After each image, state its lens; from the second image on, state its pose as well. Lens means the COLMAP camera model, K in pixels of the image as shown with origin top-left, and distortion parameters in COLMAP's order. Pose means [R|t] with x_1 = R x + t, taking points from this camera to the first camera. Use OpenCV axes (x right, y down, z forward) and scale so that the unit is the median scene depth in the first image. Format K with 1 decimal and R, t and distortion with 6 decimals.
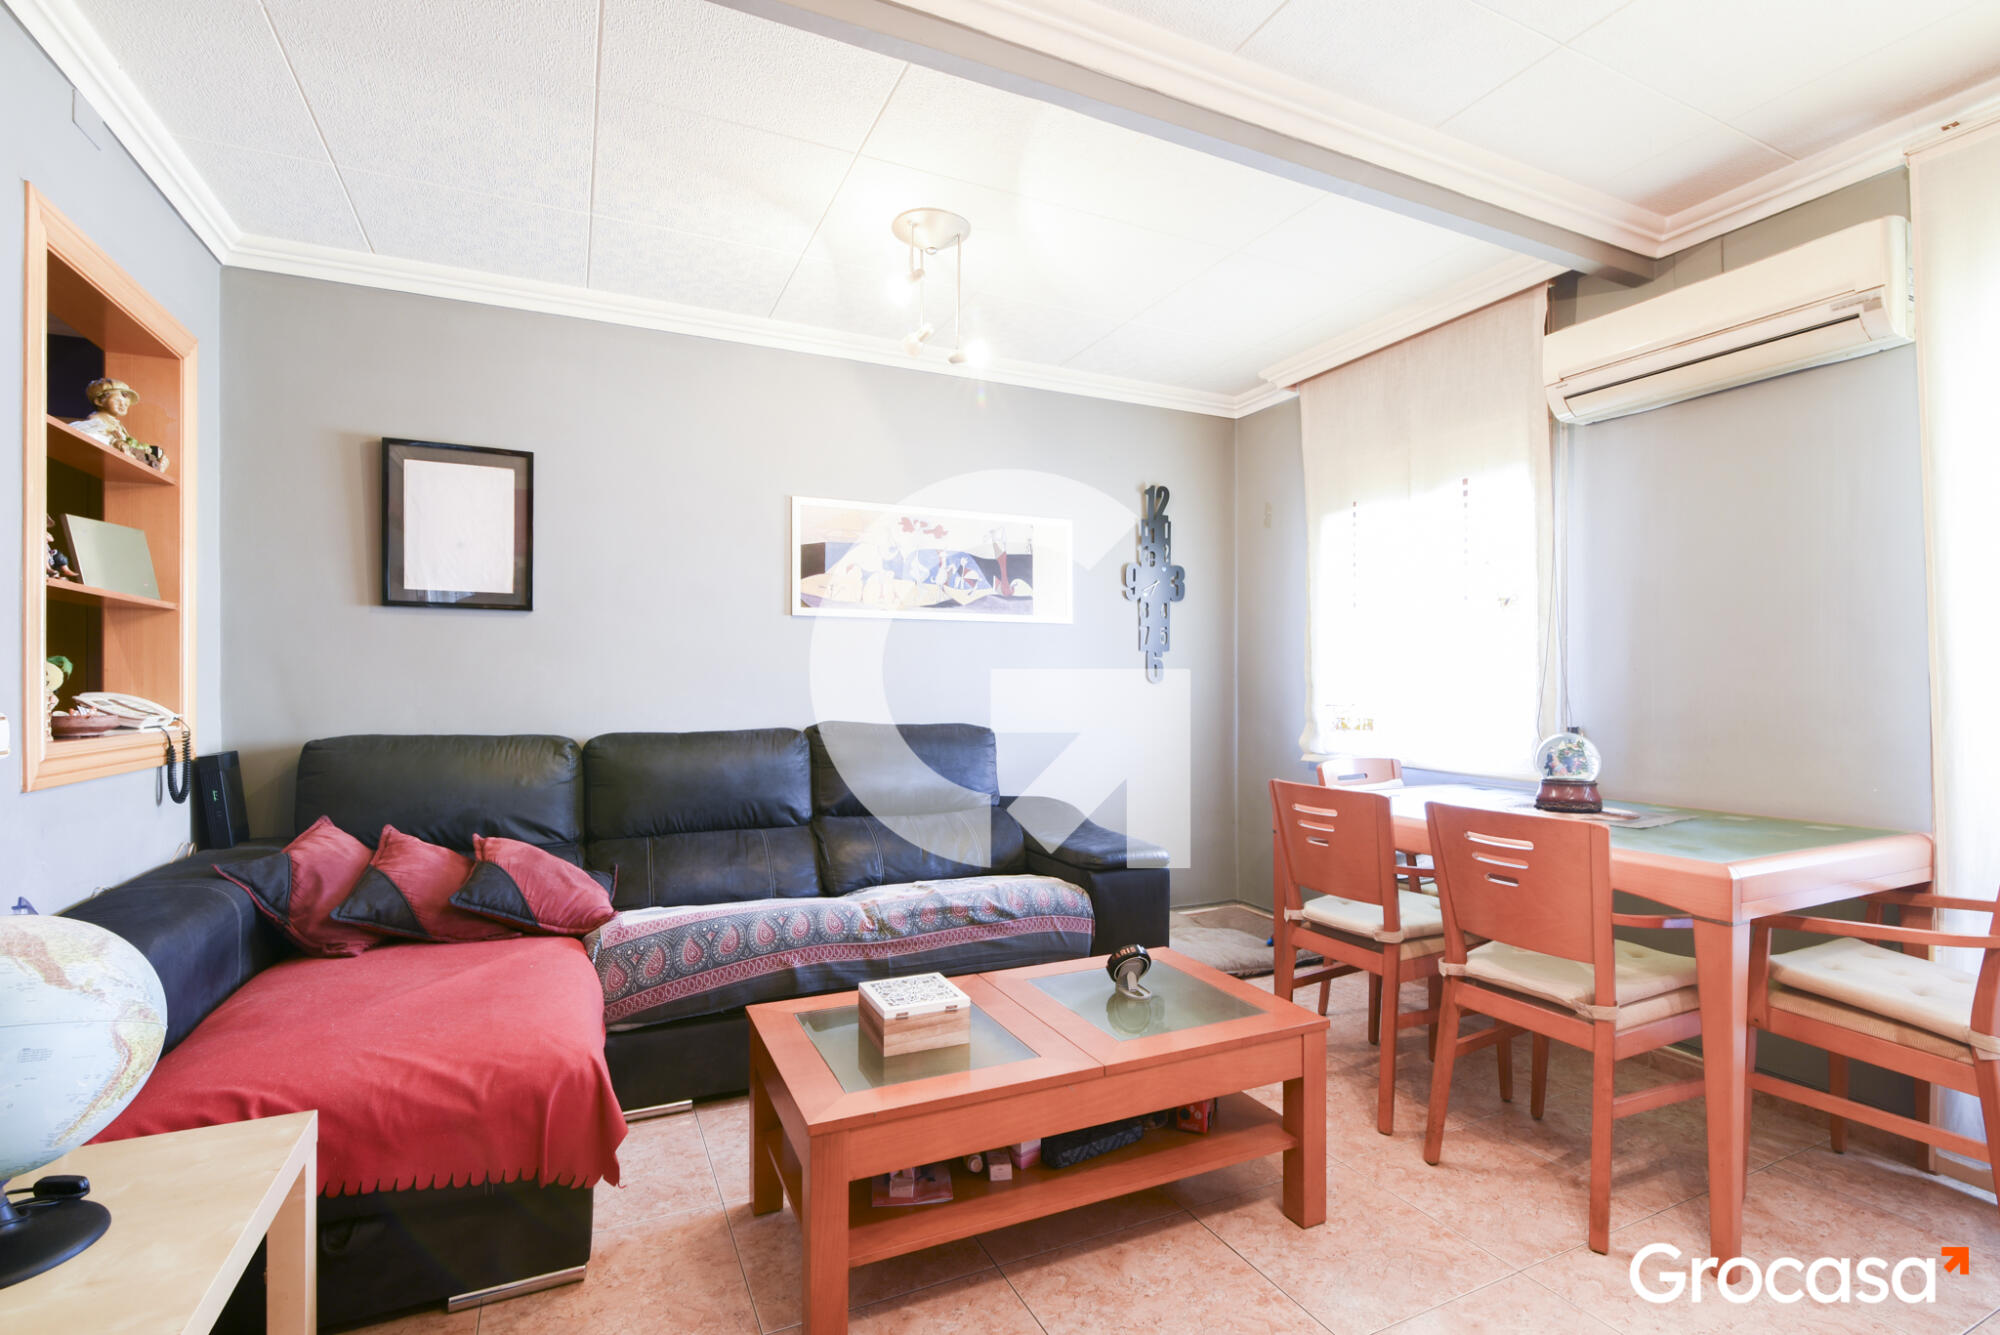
lens RADIAL K [[924.1, 0, 997.9], [0, 924.1, 676.6], [0, 0, 1]] dist [-0.001633, -0.000472]
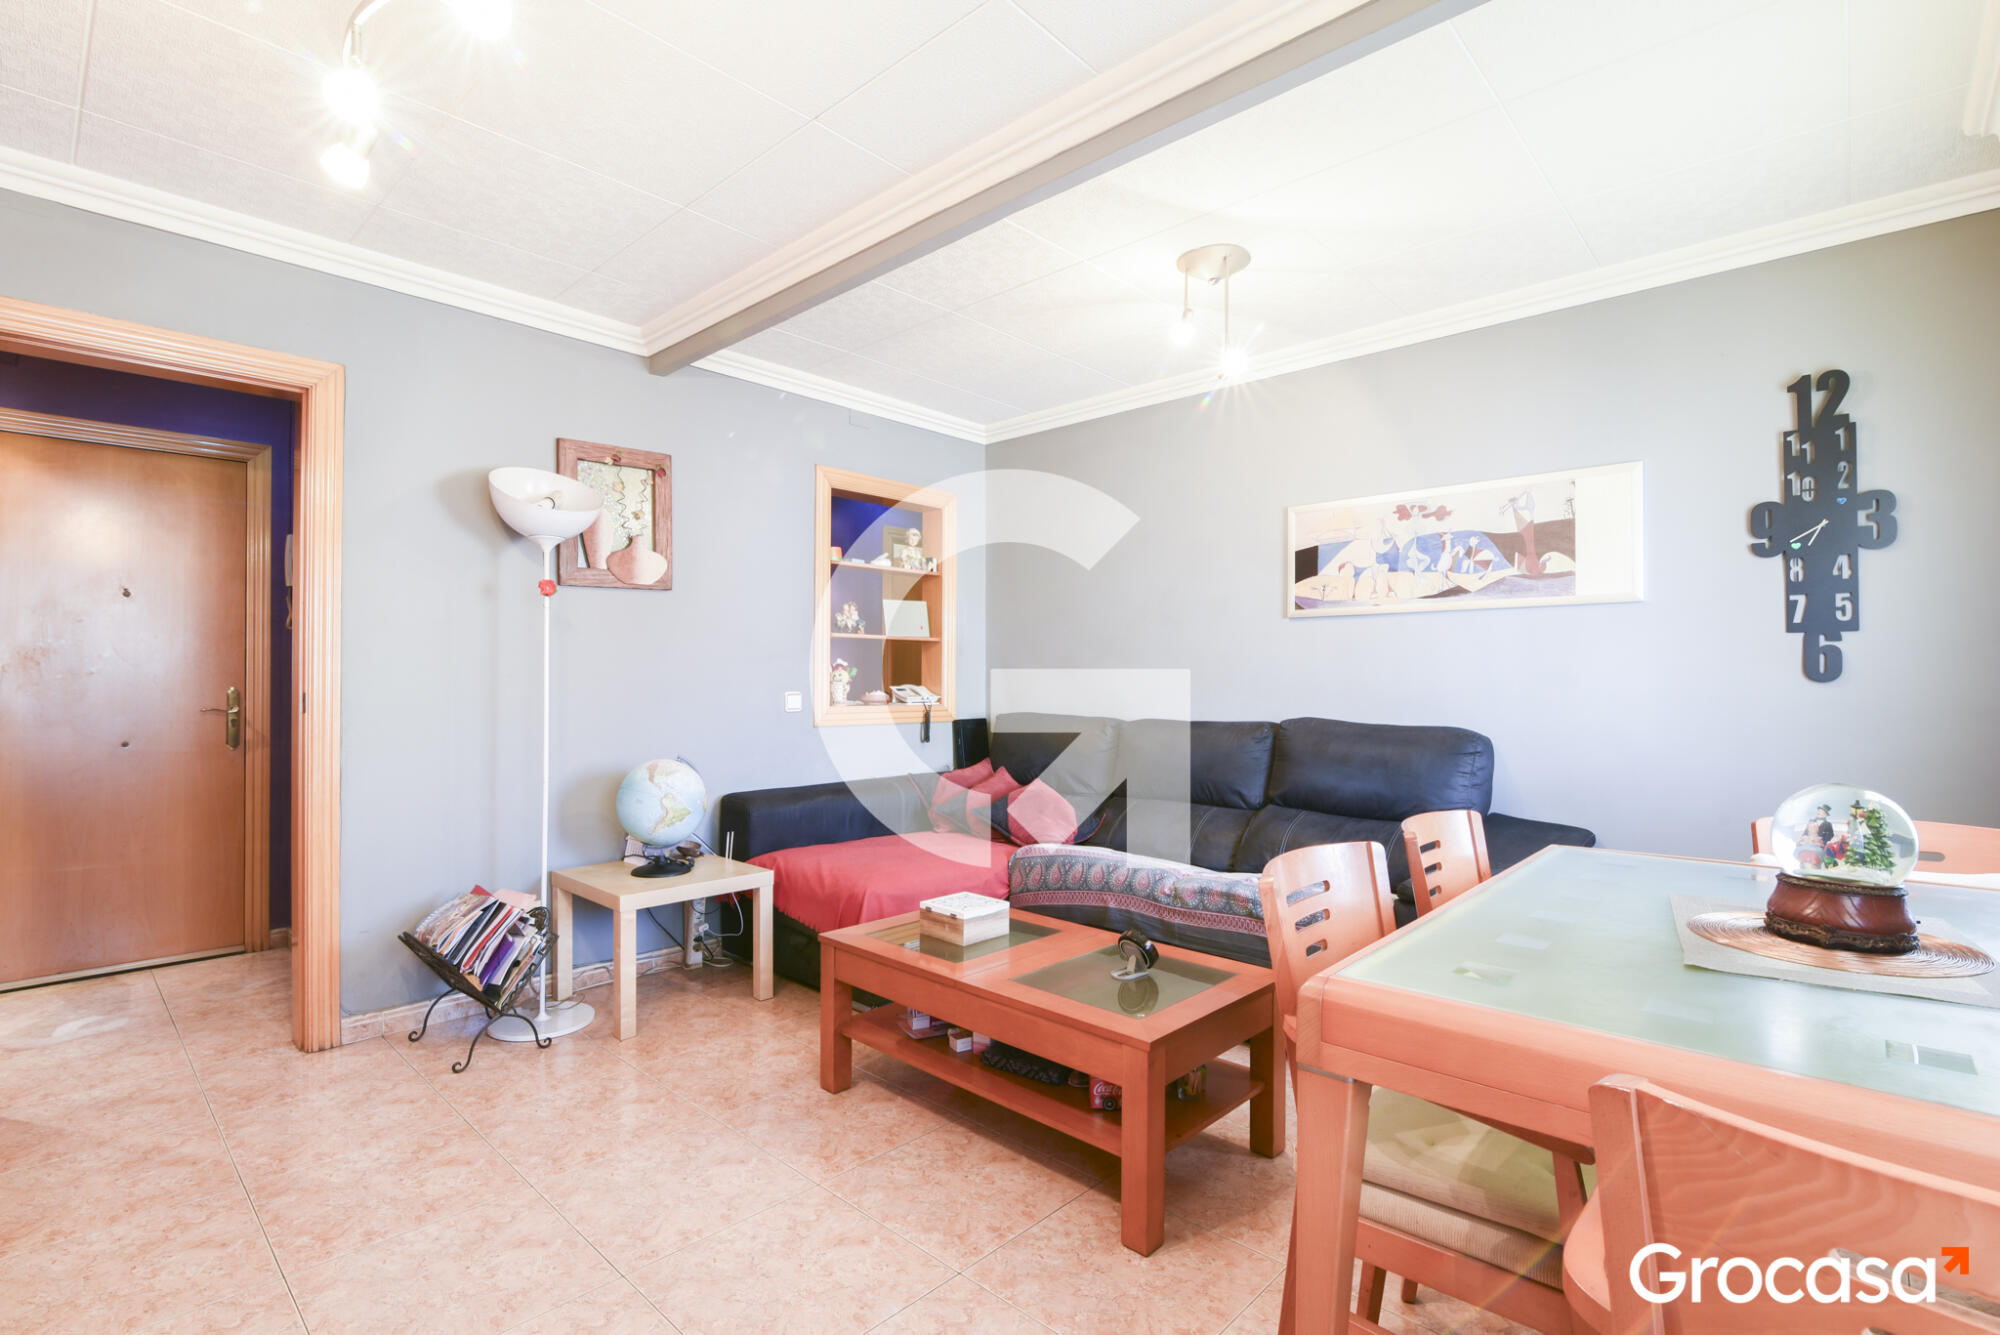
lens RADIAL K [[924.1, 0, 997.9], [0, 924.1, 676.6], [0, 0, 1]] dist [-0.001633, -0.000472]
pose [[0.371355, -0.001700, -0.928489, 0.630015], [0.004506, 0.999990, -0.000029, 0.000294], [0.928480, -0.004173, 0.371359, 0.276316]]
